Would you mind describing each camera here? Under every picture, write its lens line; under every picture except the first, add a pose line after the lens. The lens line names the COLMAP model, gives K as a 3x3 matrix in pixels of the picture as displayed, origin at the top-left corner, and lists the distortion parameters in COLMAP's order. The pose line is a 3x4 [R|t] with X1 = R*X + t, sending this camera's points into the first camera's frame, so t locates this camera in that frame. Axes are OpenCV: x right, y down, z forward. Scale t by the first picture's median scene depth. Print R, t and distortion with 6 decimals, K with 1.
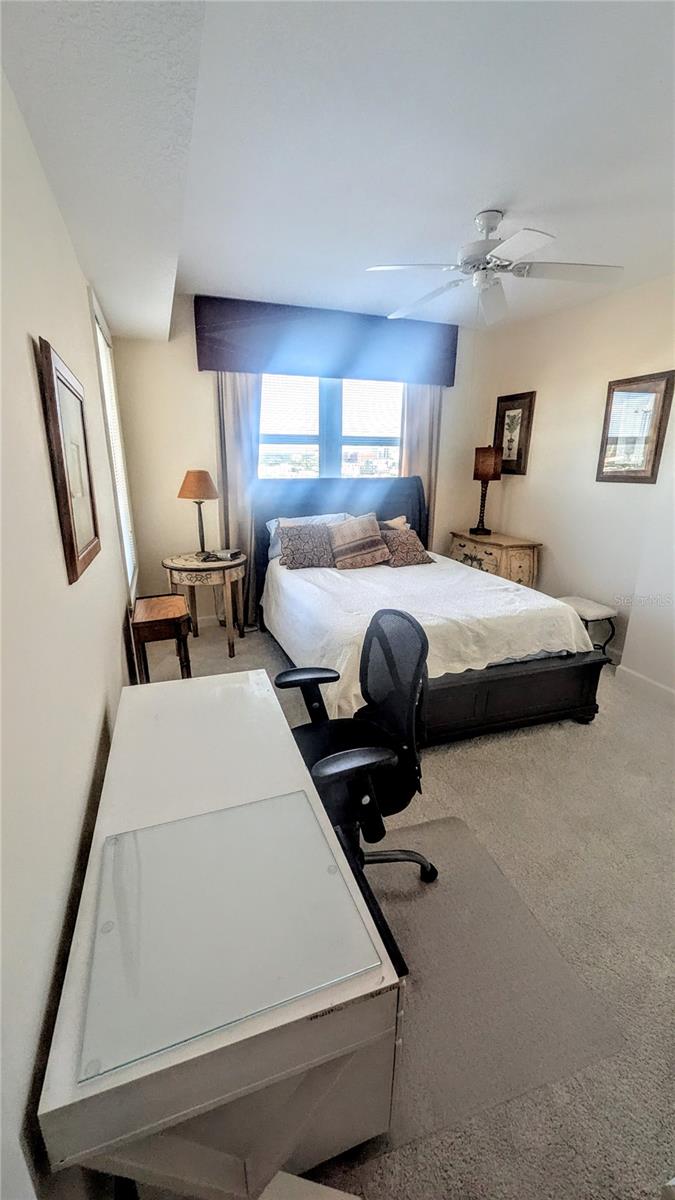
lens RADIAL K [[468.0, 0, 340.3], [0, 468.0, 591.2], [0, 0, 1]] dist [-0.001676, -0.000189]
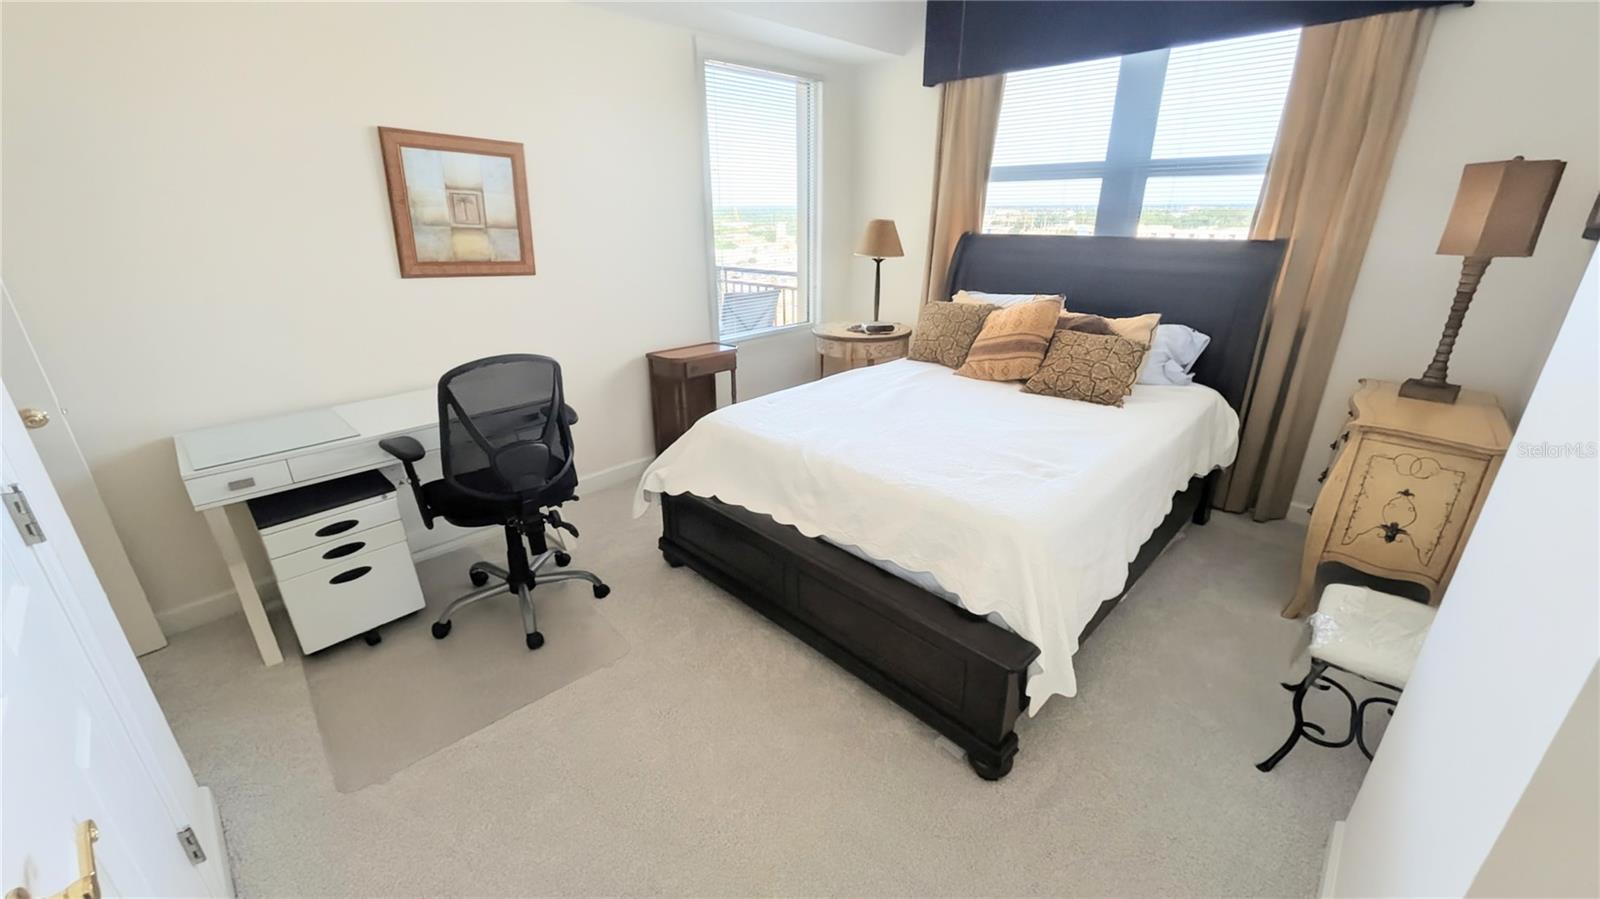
lens RADIAL K [[624.1, 0, 805.4], [0, 624.1, 452.0], [0, 0, 1]] dist [-0.001676, -0.000189]
pose [[0.423385, 0.318190, -0.848234, 0.680200], [-0.243929, 0.941753, 0.231517, -0.093938], [0.872493, 0.108888, 0.476339, 0.402006]]
